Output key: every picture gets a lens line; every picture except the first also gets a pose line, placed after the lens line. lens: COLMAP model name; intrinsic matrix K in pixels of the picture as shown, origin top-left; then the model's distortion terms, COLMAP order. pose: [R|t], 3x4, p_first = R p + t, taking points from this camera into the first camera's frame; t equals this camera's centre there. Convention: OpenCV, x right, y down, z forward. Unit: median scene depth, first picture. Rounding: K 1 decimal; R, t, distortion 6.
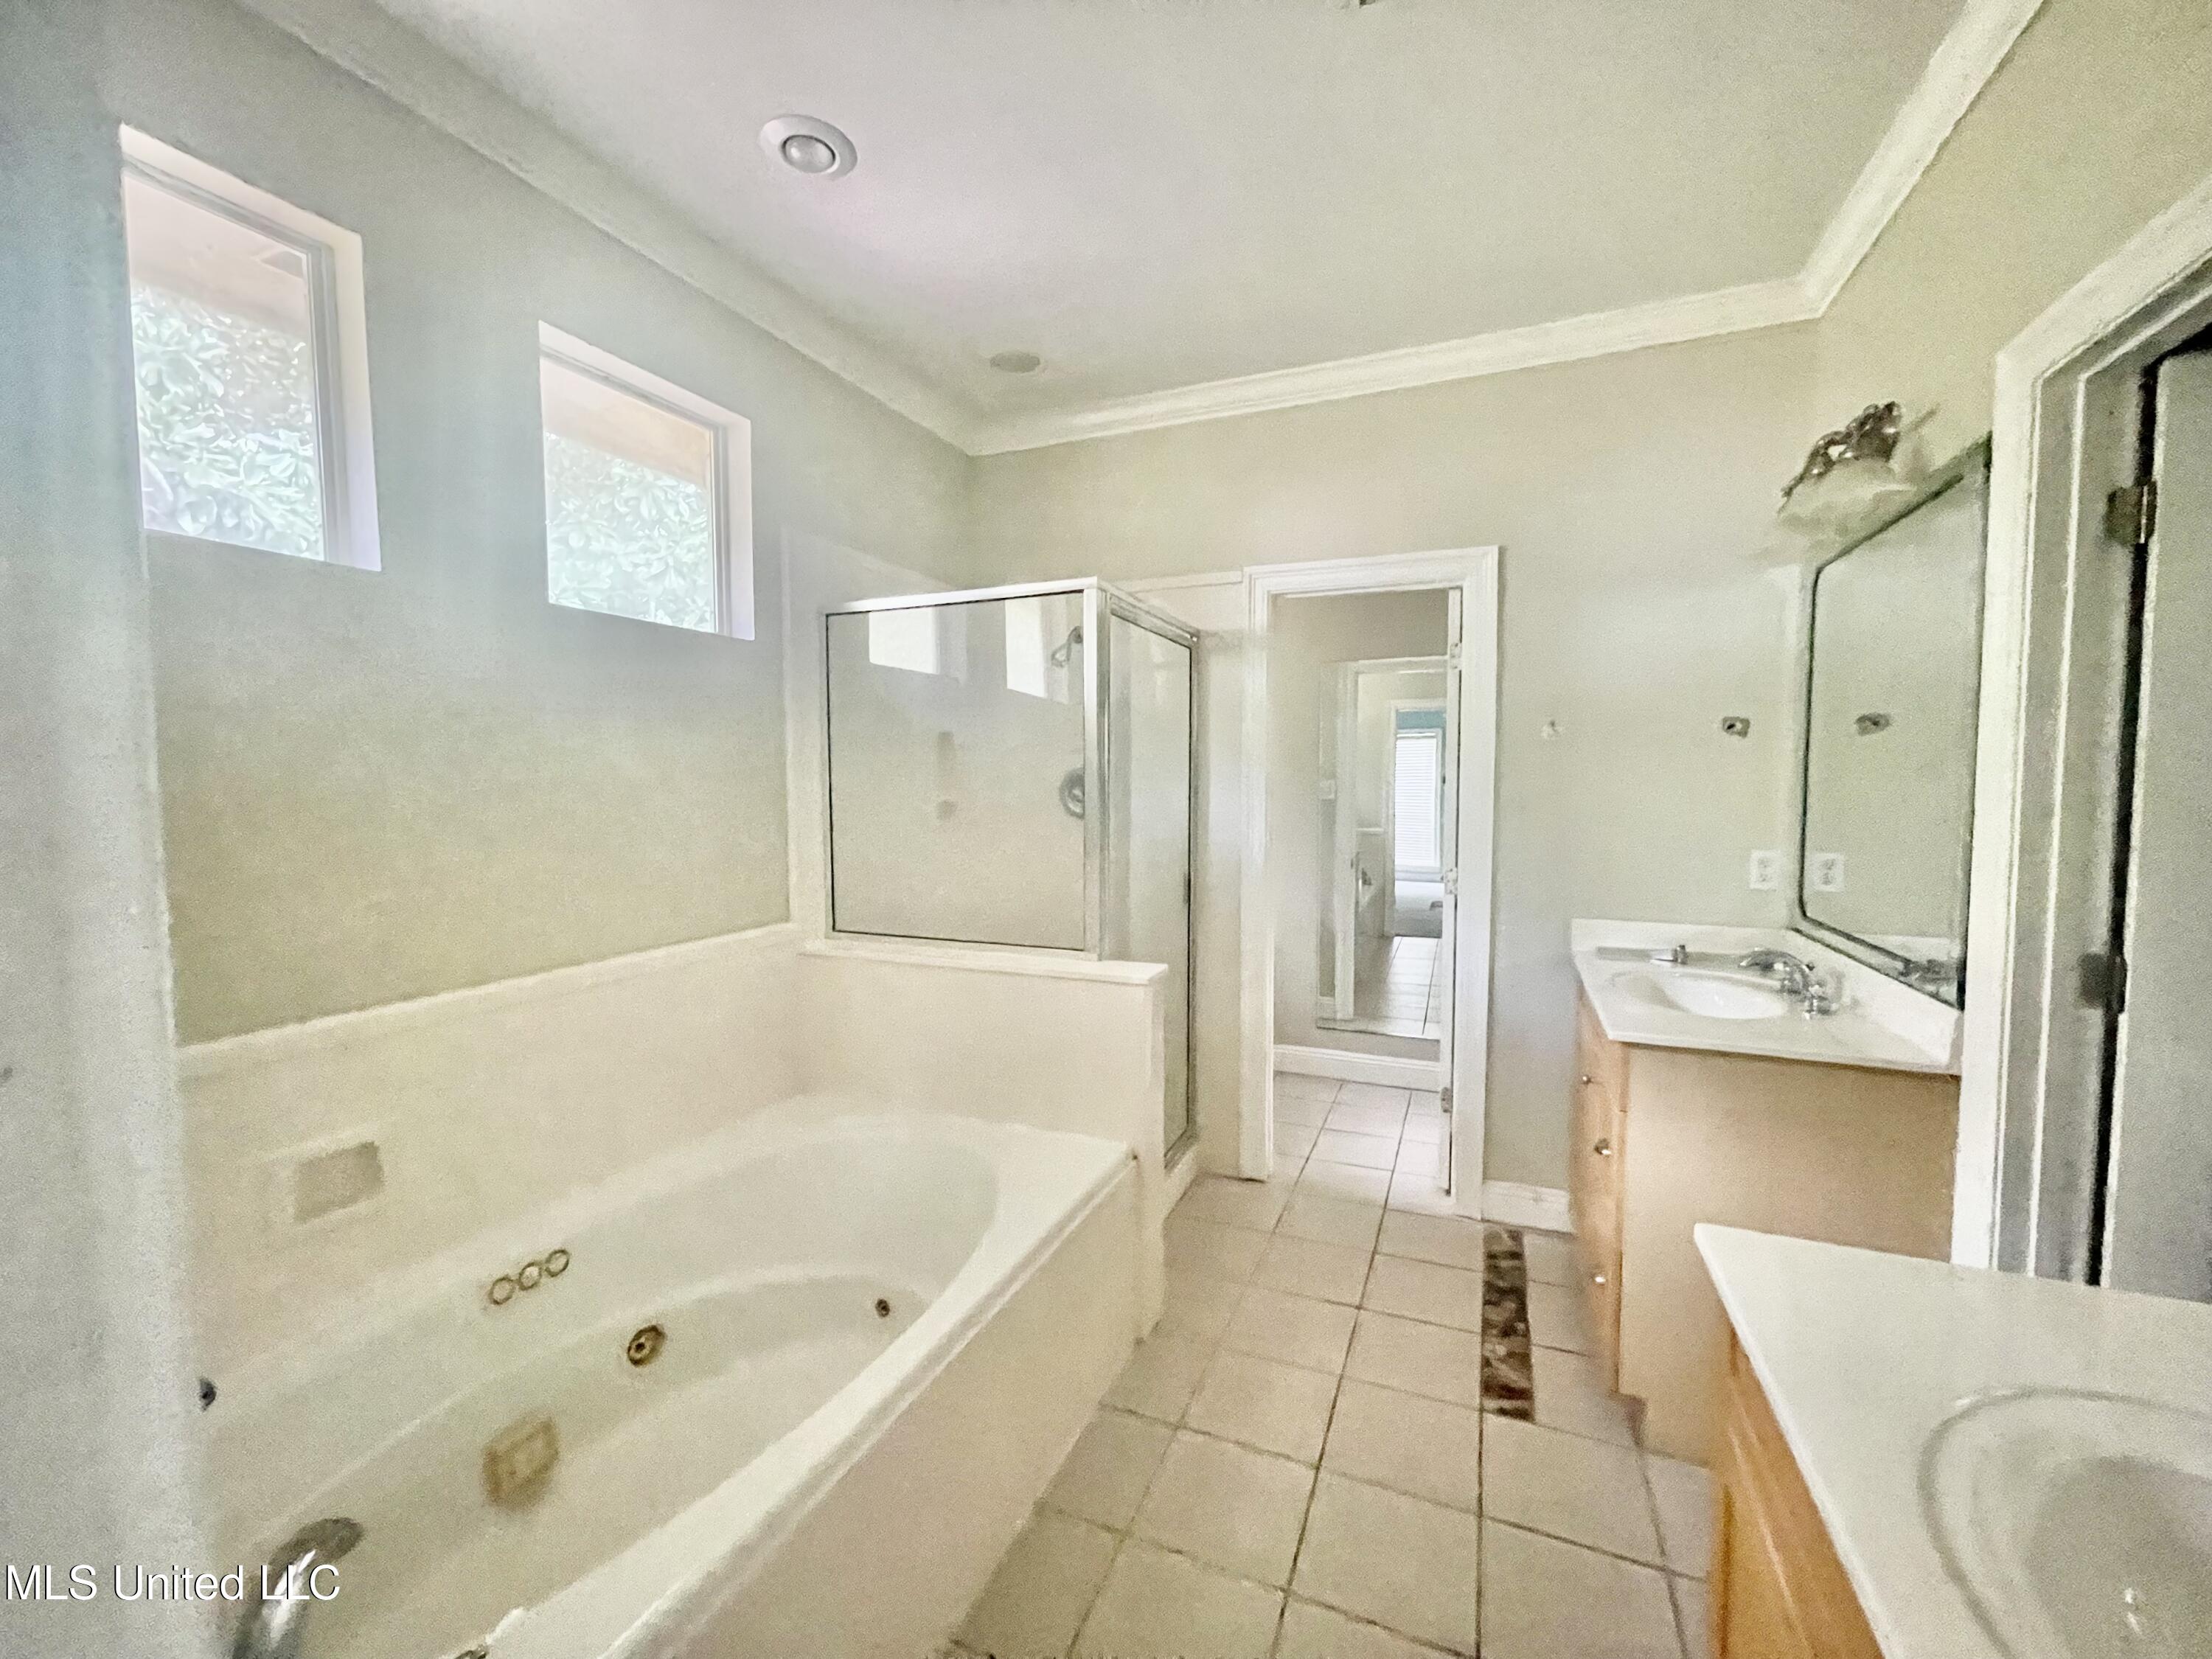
lens RADIAL K [[896.9, 0, 1090.5], [0, 896.9, 830.7], [0, 0, 1]] dist [0.003783, 0.000971]
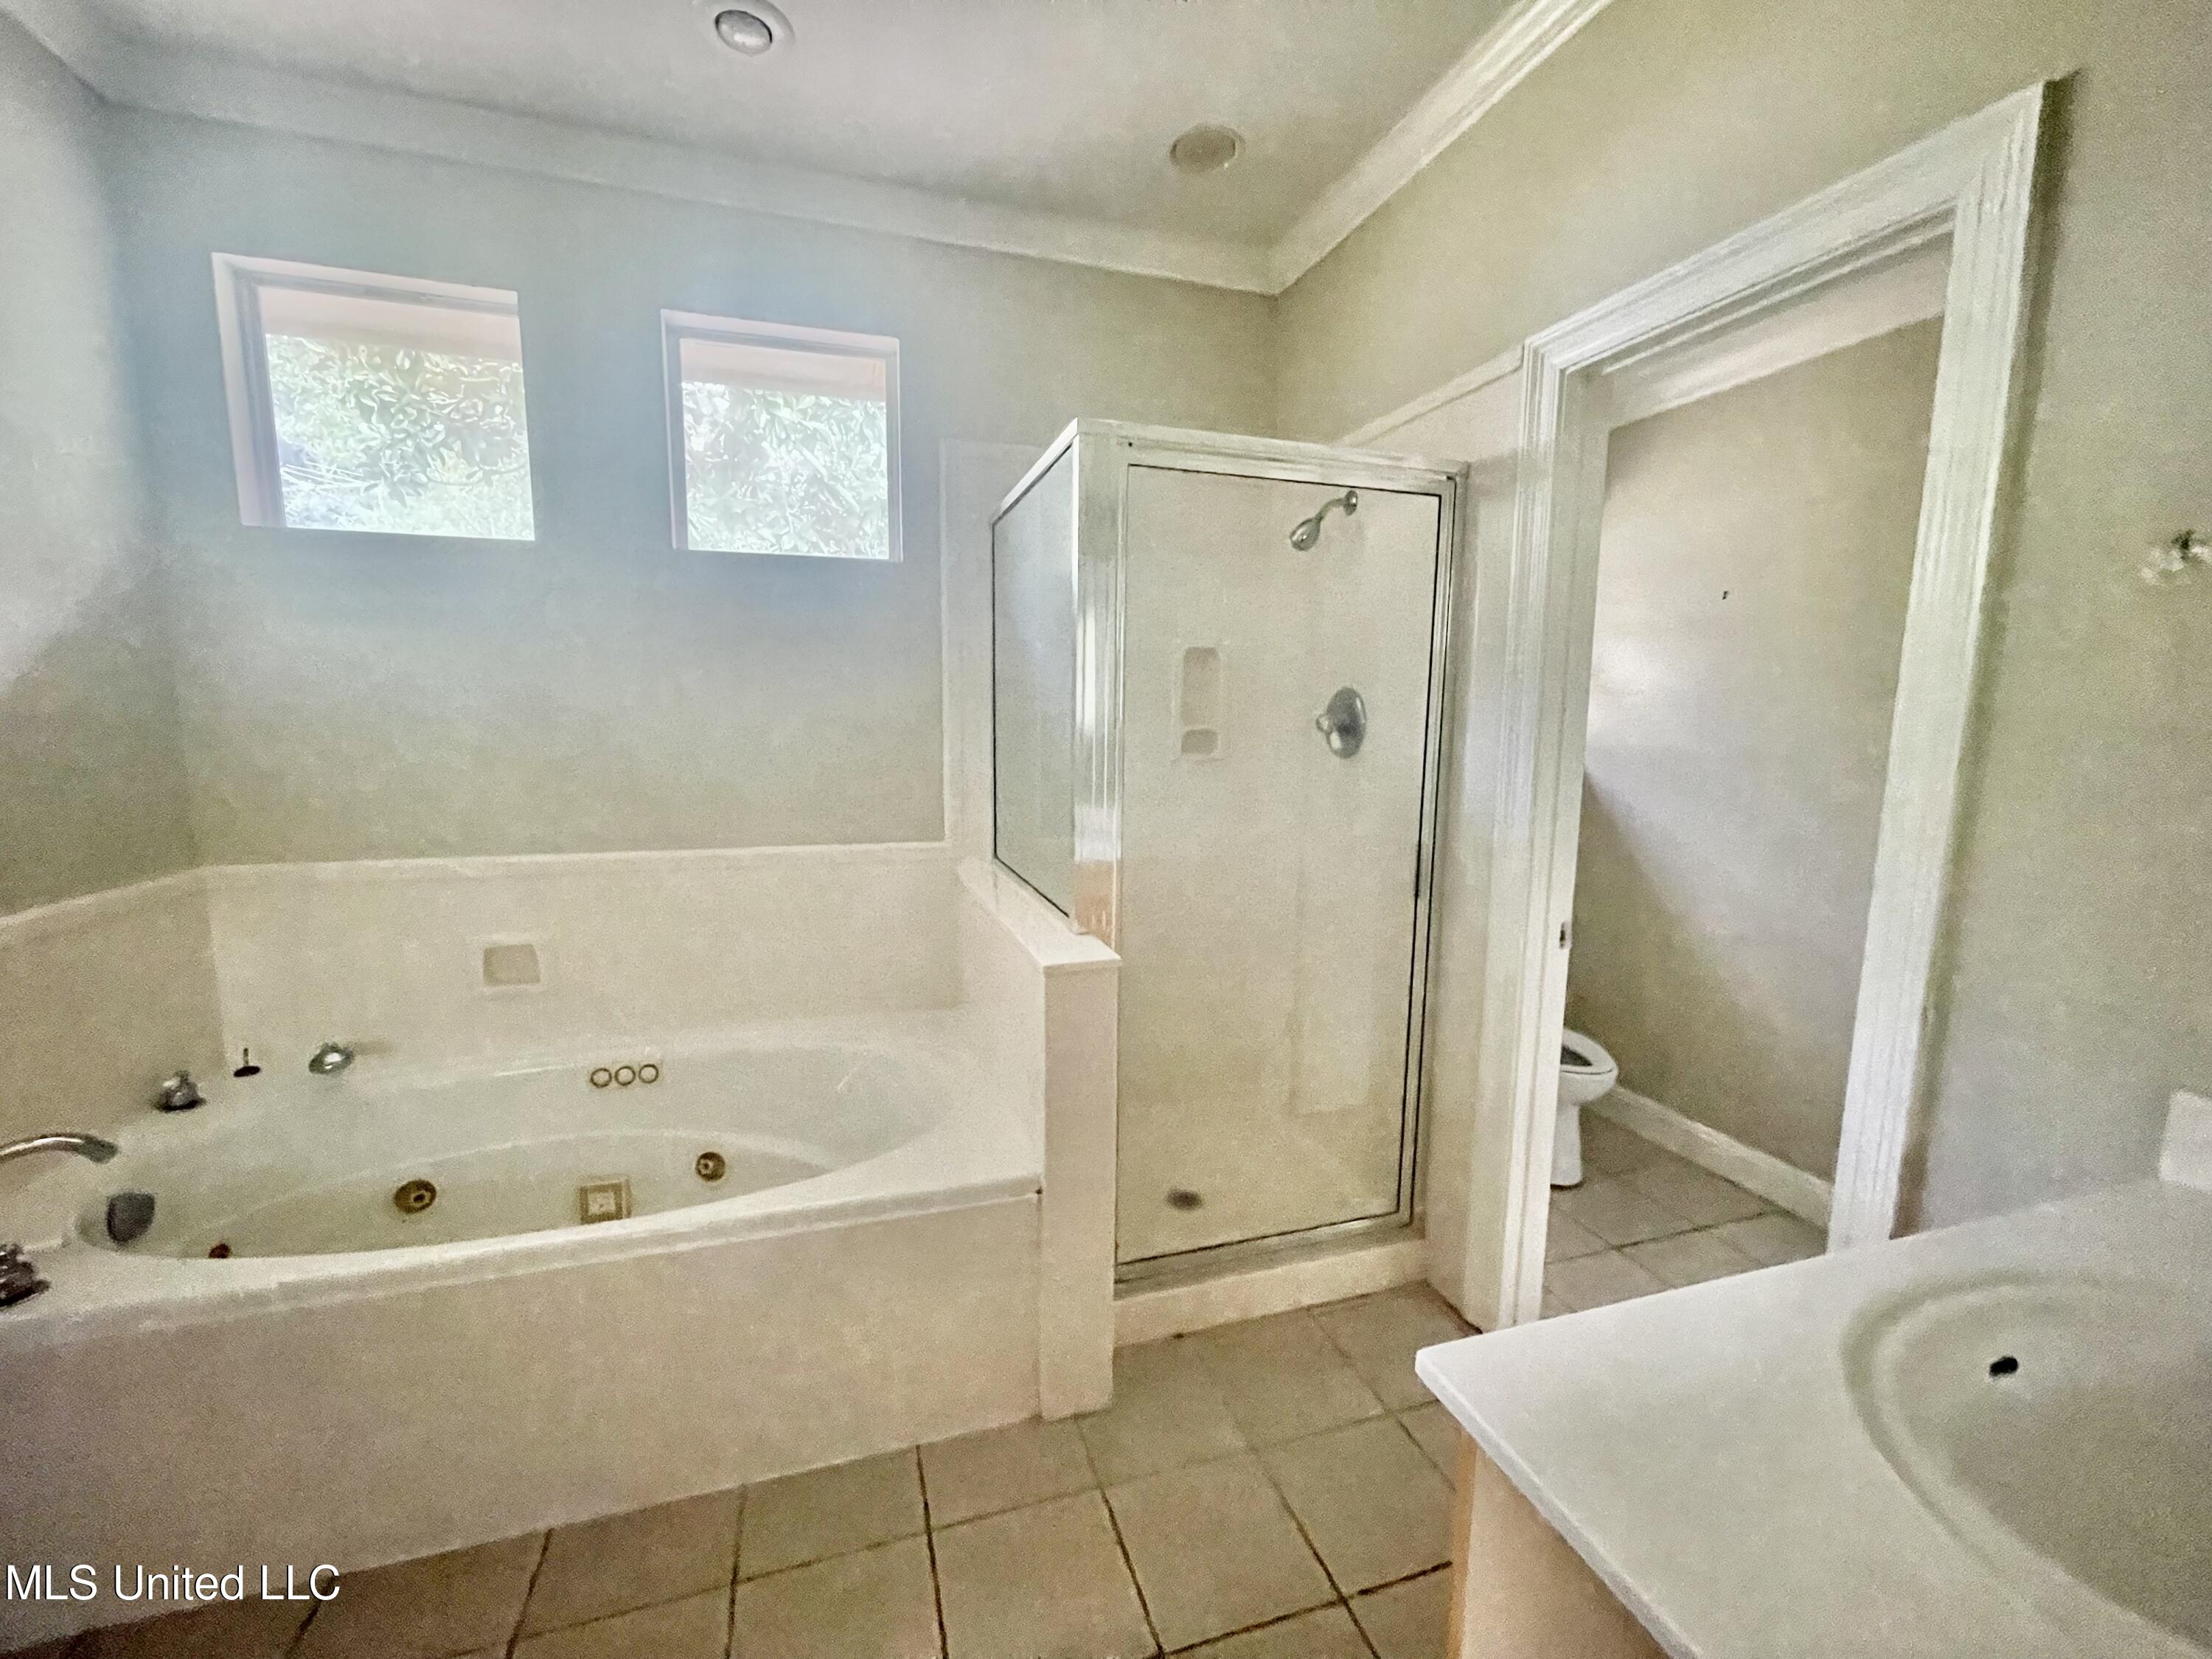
lens RADIAL K [[896.9, 0, 1098.6], [0, 896.9, 831.1], [0, 0, 1]] dist [0.003783, 0.000971]
pose [[0.657009, 0.109246, -0.745925, 0.538878], [-0.057367, 0.993821, 0.095024, -0.016701], [0.751697, -0.019640, 0.659217, 0.463512]]
